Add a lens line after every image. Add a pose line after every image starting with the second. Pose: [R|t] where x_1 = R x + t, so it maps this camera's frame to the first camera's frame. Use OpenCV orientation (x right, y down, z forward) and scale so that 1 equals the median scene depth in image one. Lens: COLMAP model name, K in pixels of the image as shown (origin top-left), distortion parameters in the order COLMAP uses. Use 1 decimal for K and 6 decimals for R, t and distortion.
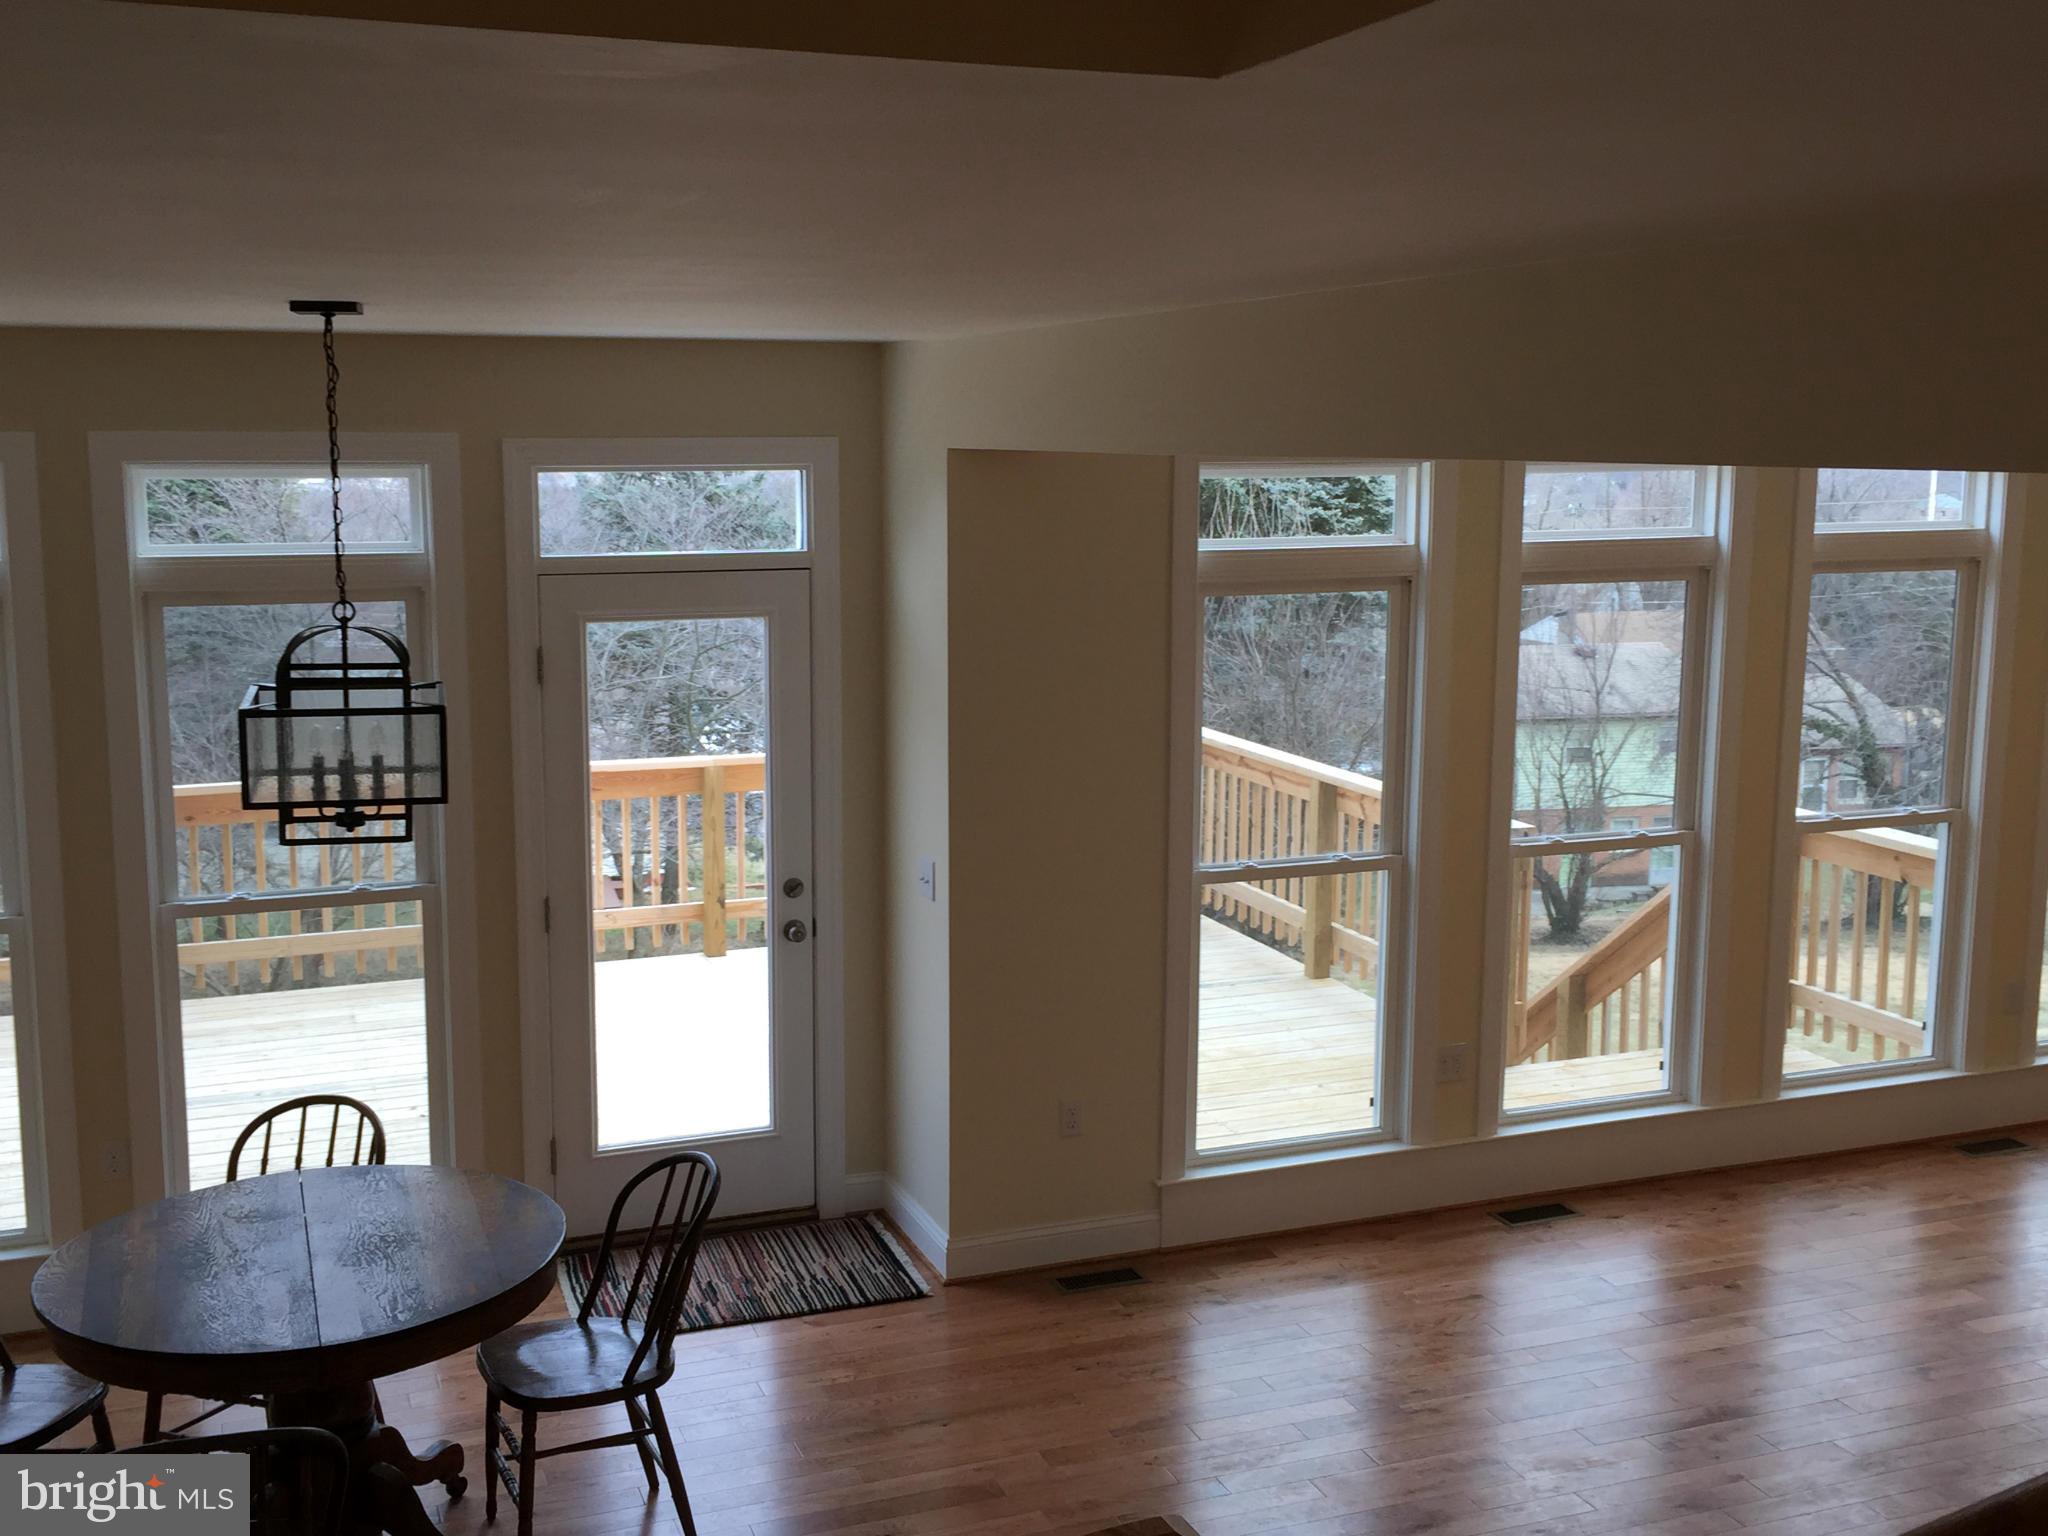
lens RADIAL K [[2205.3, 0, 1024.0], [0, 2205.3, 768.0], [0, 0, 1]] dist [0.101462, -0.006589]
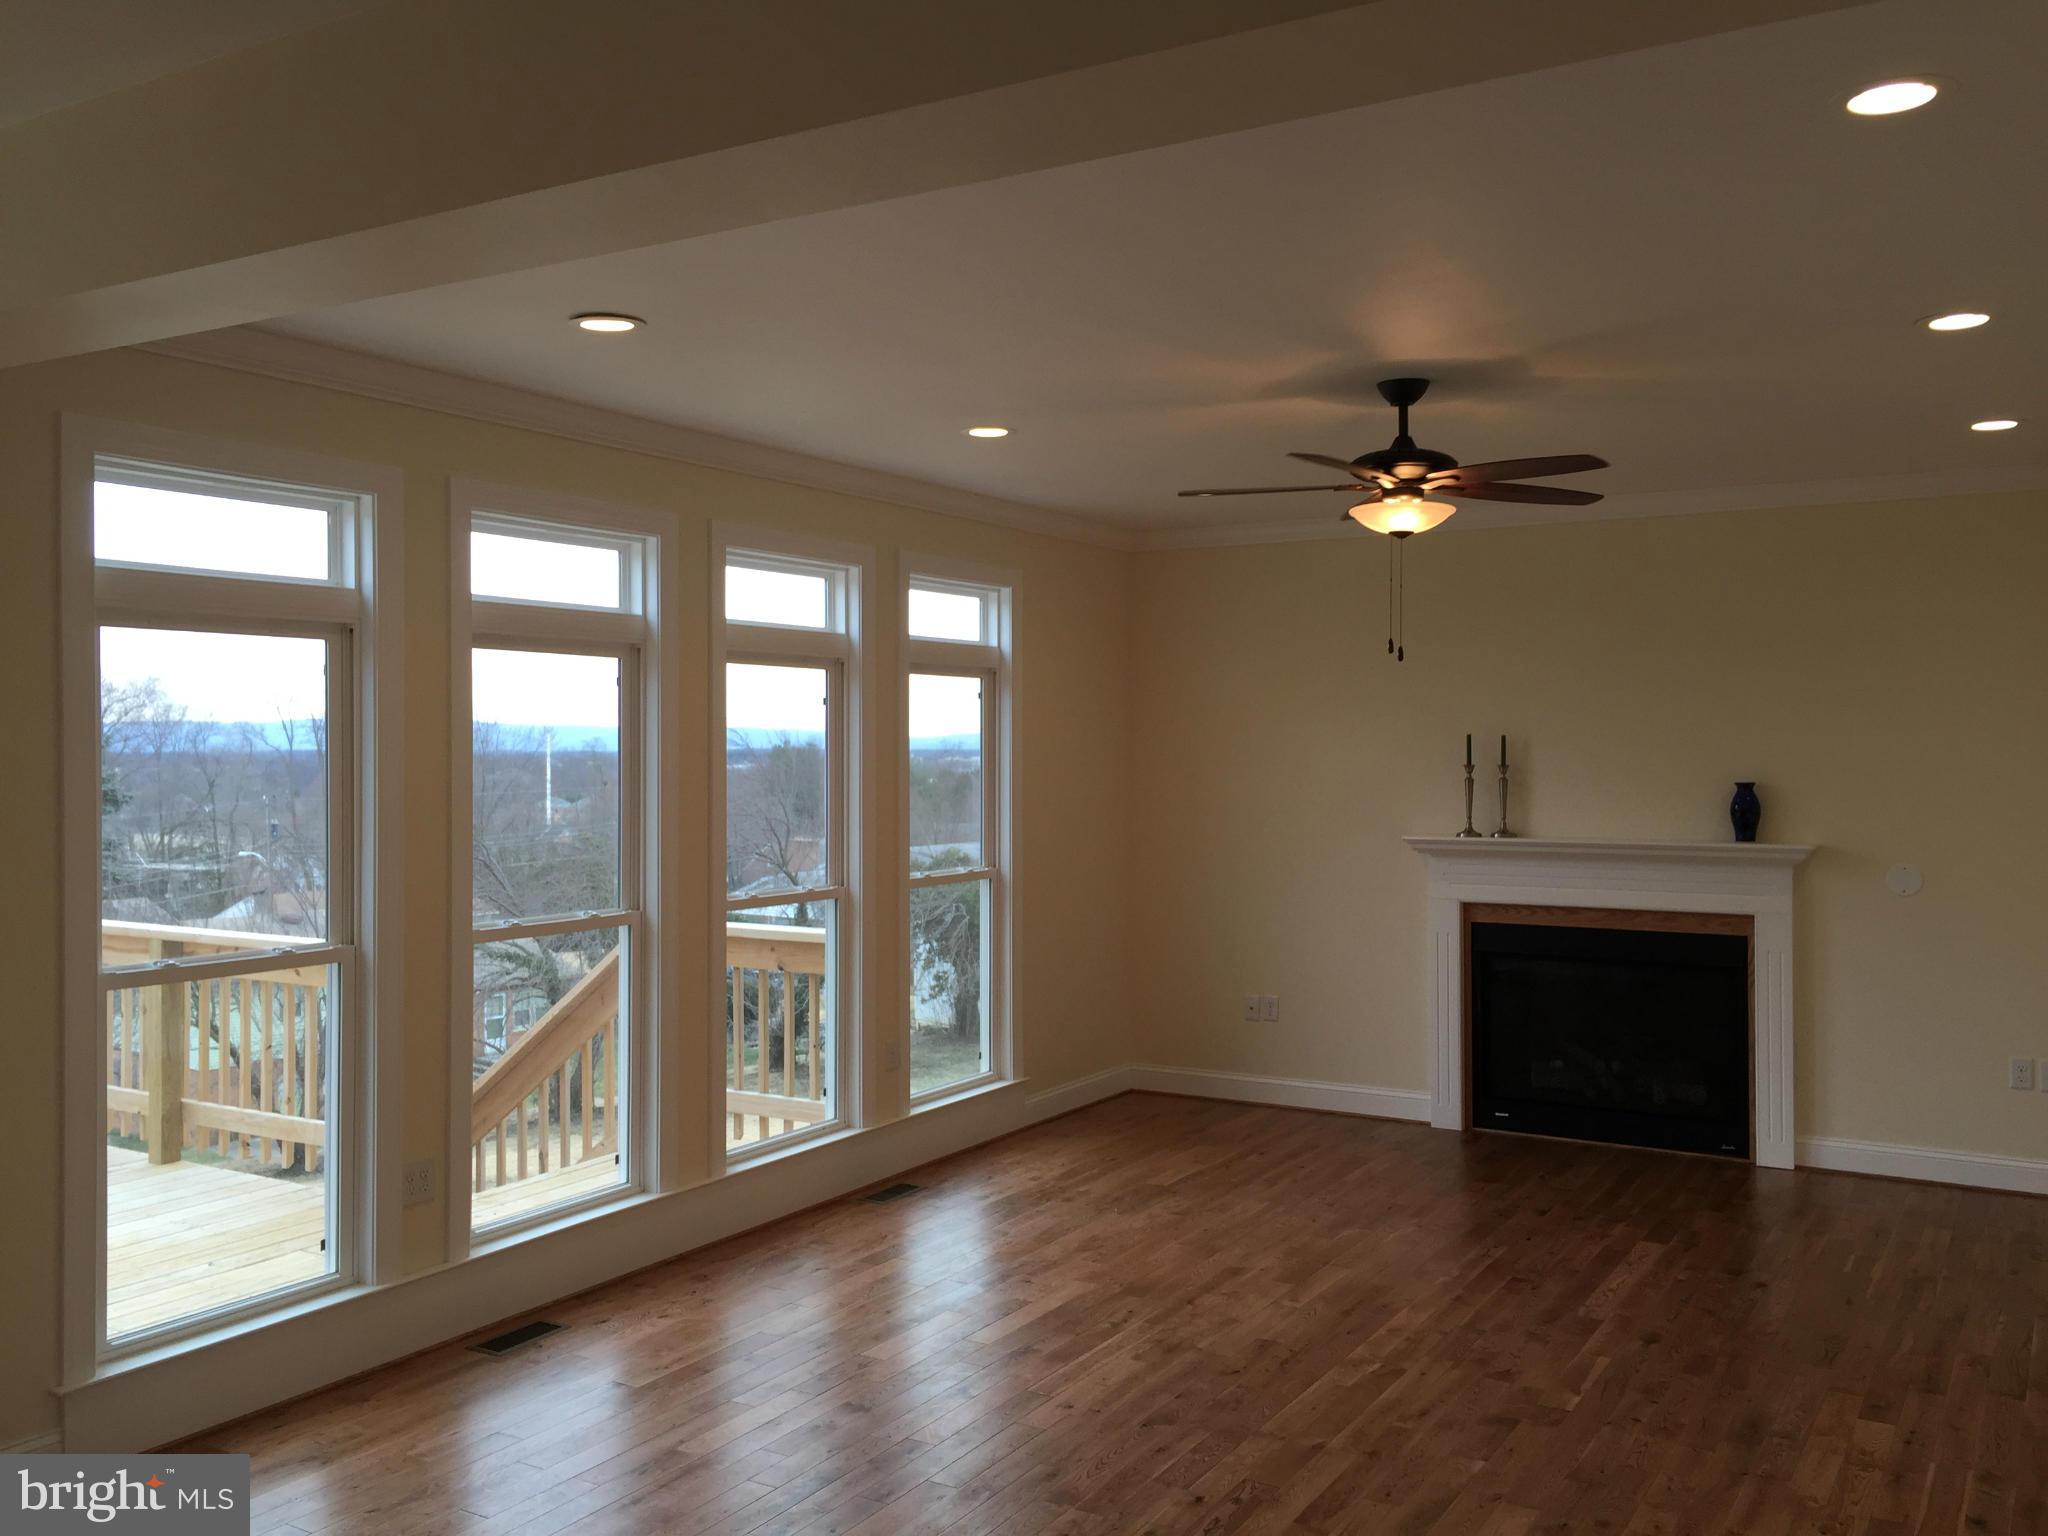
lens RADIAL K [[1754.3, 0, 1024.0], [0, 1754.3, 768.0], [0, 0, 1]] dist [0.001505, 0.002197]
pose [[0.790296, -0.006721, 0.612689, -0.040469], [0.098011, 0.988451, -0.115580, 0.071774], [-0.604836, 0.151392, 0.781827, 0.274658]]
